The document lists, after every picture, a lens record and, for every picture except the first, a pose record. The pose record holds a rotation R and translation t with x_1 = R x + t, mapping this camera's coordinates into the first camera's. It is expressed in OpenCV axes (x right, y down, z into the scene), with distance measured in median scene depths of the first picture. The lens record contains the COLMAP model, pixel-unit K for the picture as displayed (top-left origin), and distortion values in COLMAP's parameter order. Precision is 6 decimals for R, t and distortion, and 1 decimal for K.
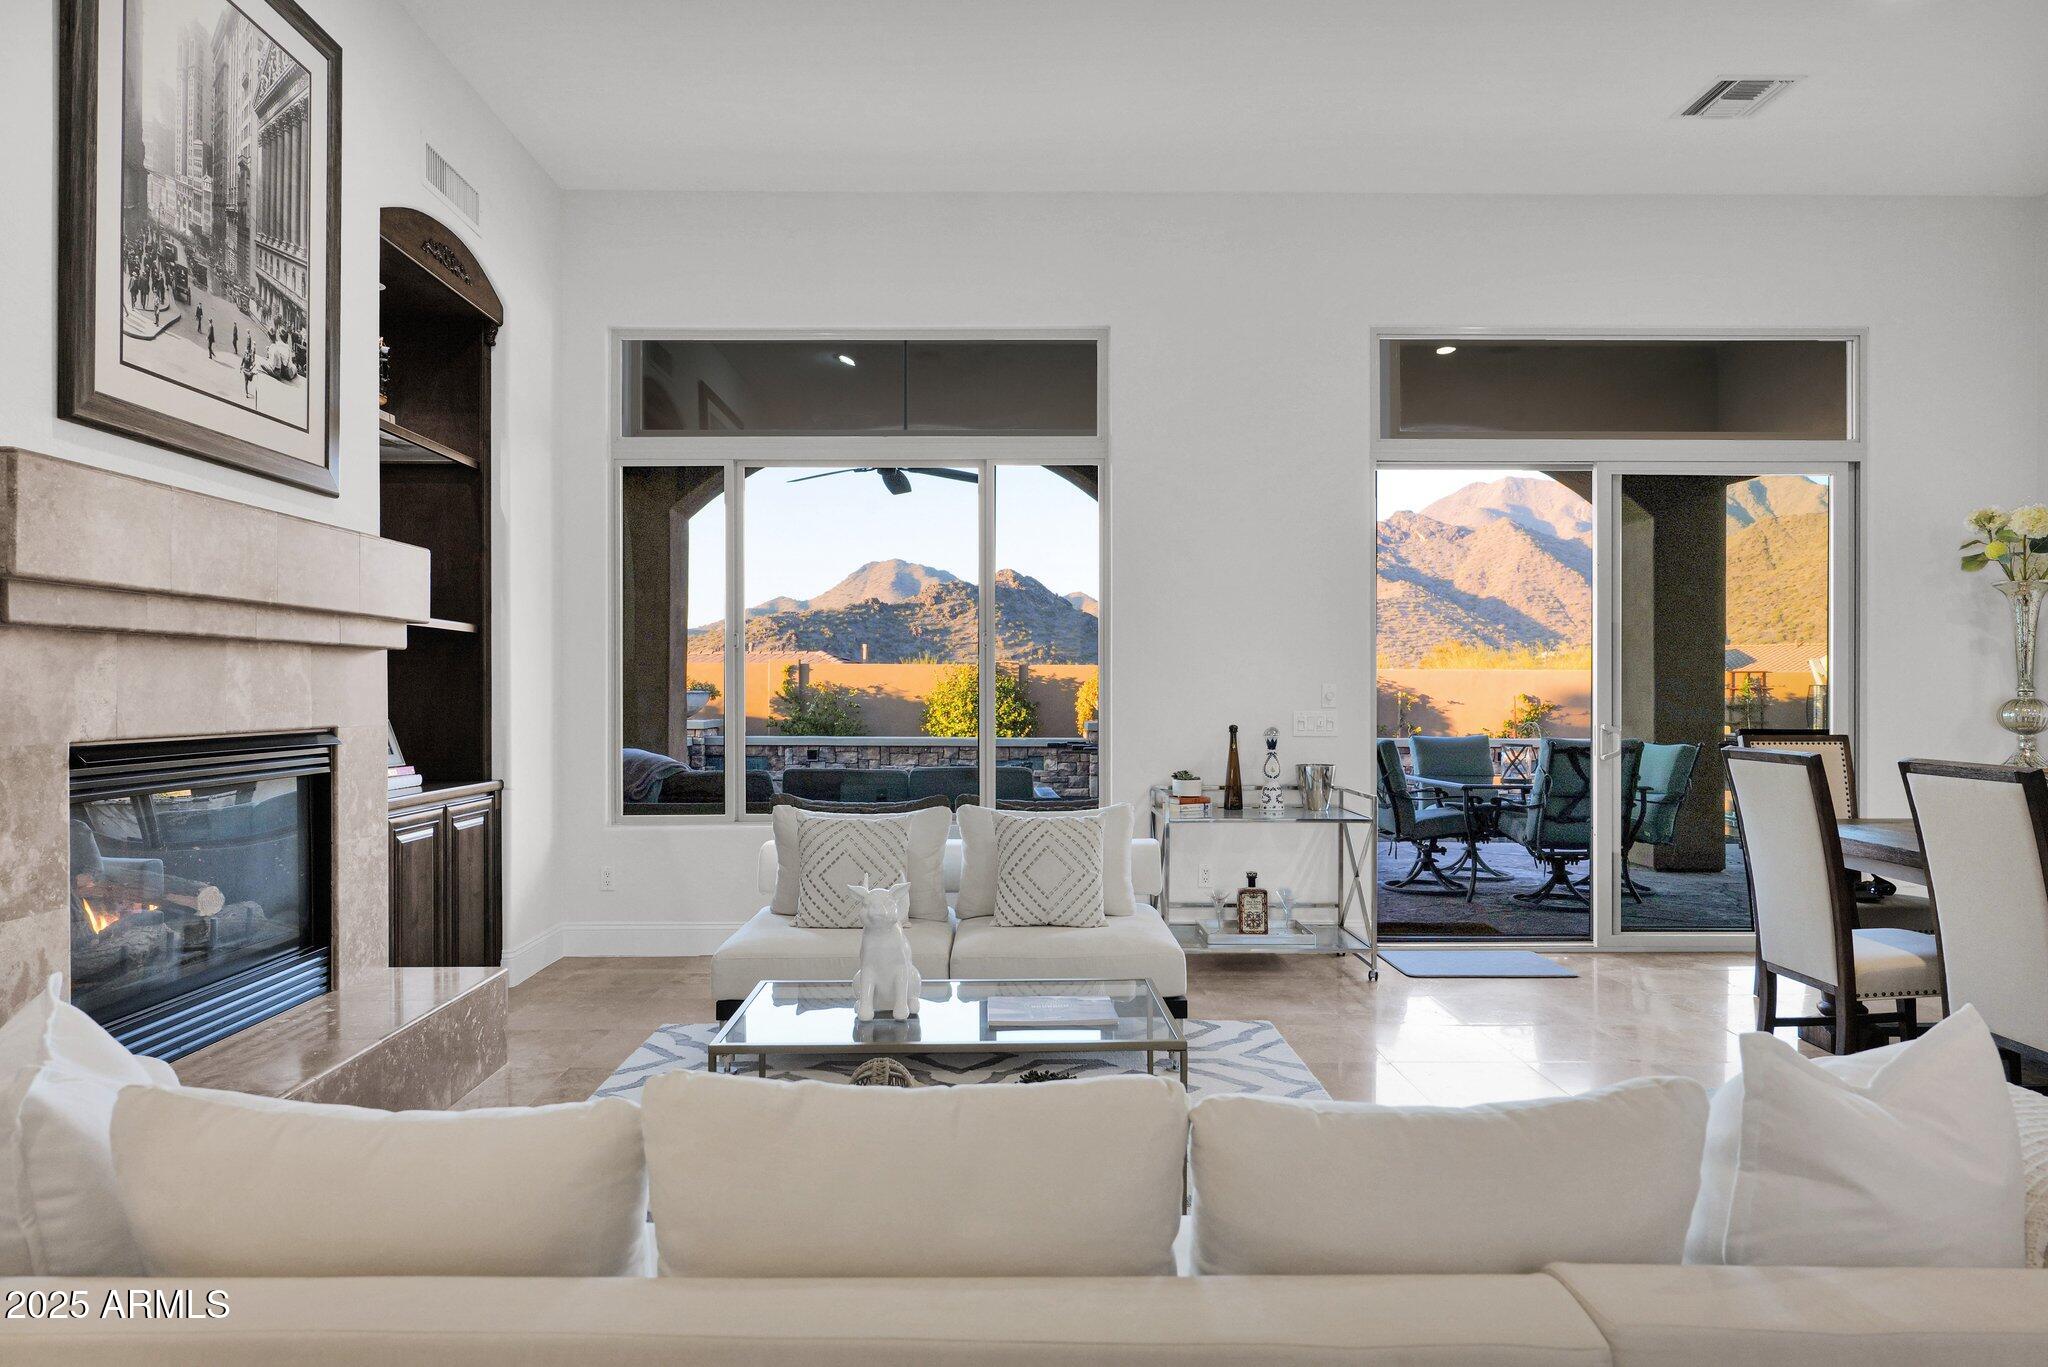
lens RADIAL K [[1237.6, 0, 1022.5], [0, 1237.6, 688.5], [0, 0, 1]] dist [-0.002569, -0.000353]
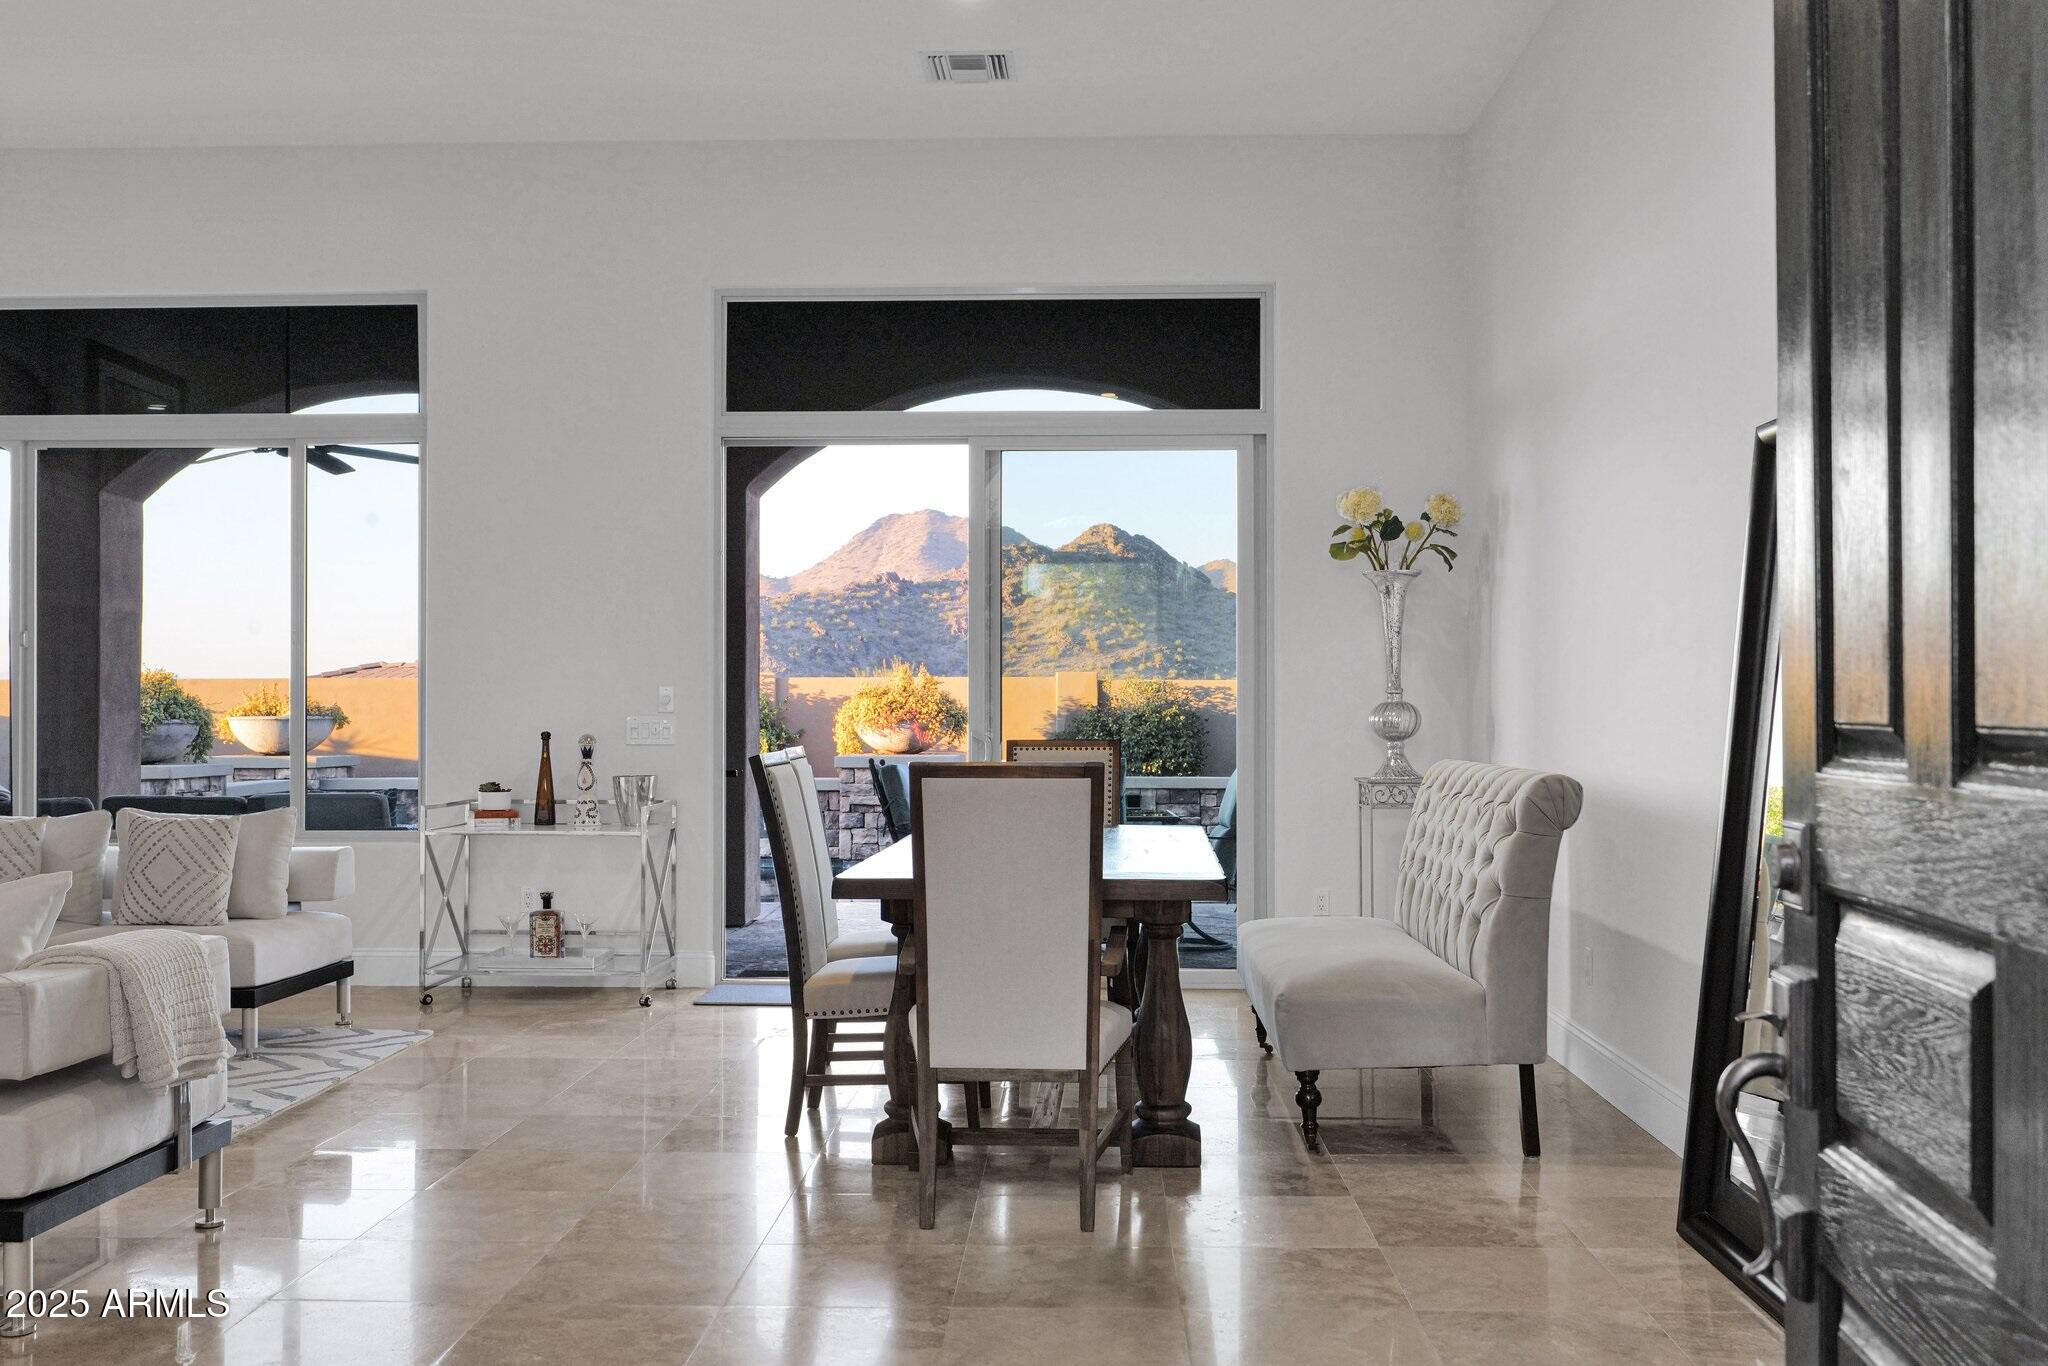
lens RADIAL K [[1996.9, 0, 1025.2], [0, 1996.9, 679.8], [0, 0, 1]] dist [0.088834, 0.000000]
pose [[0.998092, -0.004703, -0.061560, 0.591038], [0.003562, 0.999820, -0.018621, 0.019019], [0.061637, 0.018366, 0.997930, -0.433541]]
